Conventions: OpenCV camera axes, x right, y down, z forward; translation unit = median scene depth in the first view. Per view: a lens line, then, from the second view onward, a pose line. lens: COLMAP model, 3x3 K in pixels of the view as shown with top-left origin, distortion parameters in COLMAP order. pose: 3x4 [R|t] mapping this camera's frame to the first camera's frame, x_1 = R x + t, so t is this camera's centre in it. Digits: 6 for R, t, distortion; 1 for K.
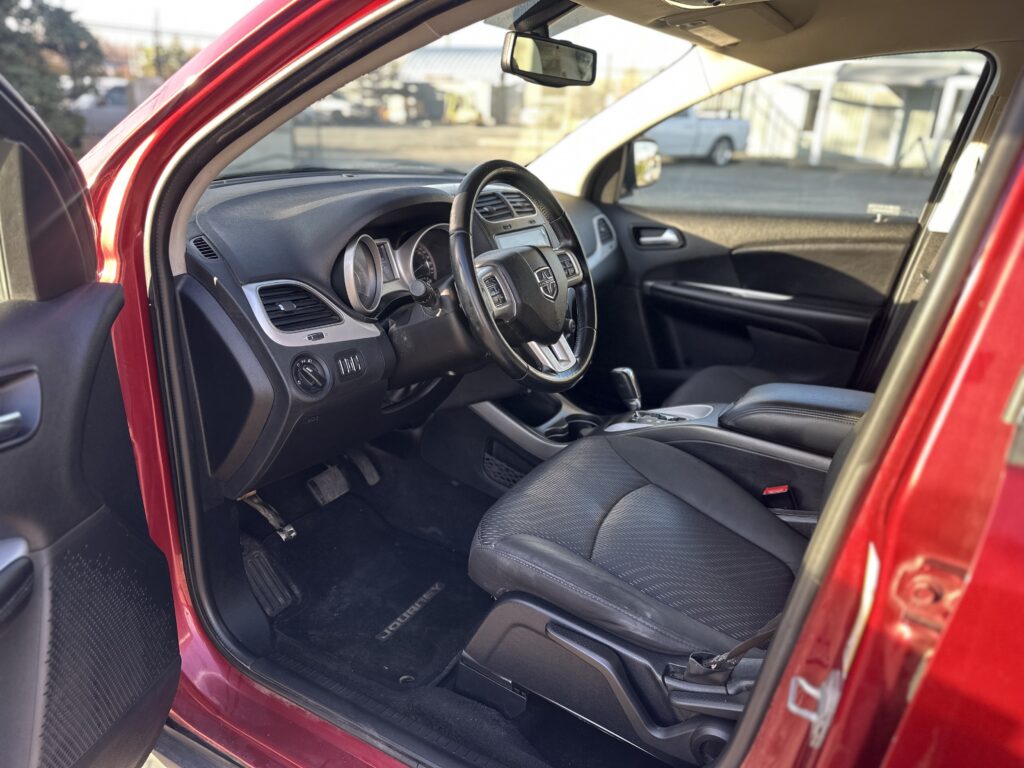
lens RADIAL K [[729.0, 0, 513.9], [0, 729.0, 388.8], [0, 0, 1]] dist [-0.004783, -0.019356]
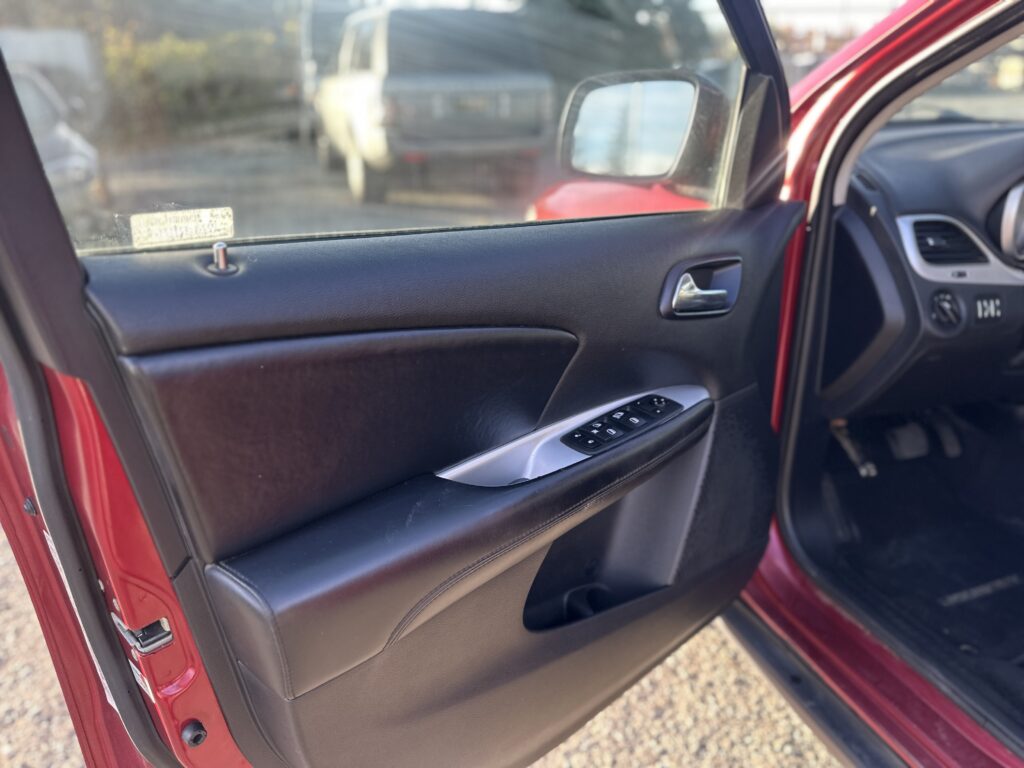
lens RADIAL K [[729.0, 0, 511.9], [0, 729.0, 381.5], [0, 0, 1]] dist [-0.004783, -0.019356]
pose [[0.751455, 0.188813, -0.632191, -0.078030], [-0.175527, 0.980858, 0.084307, 0.096221], [0.636008, 0.047614, 0.770212, -0.147771]]
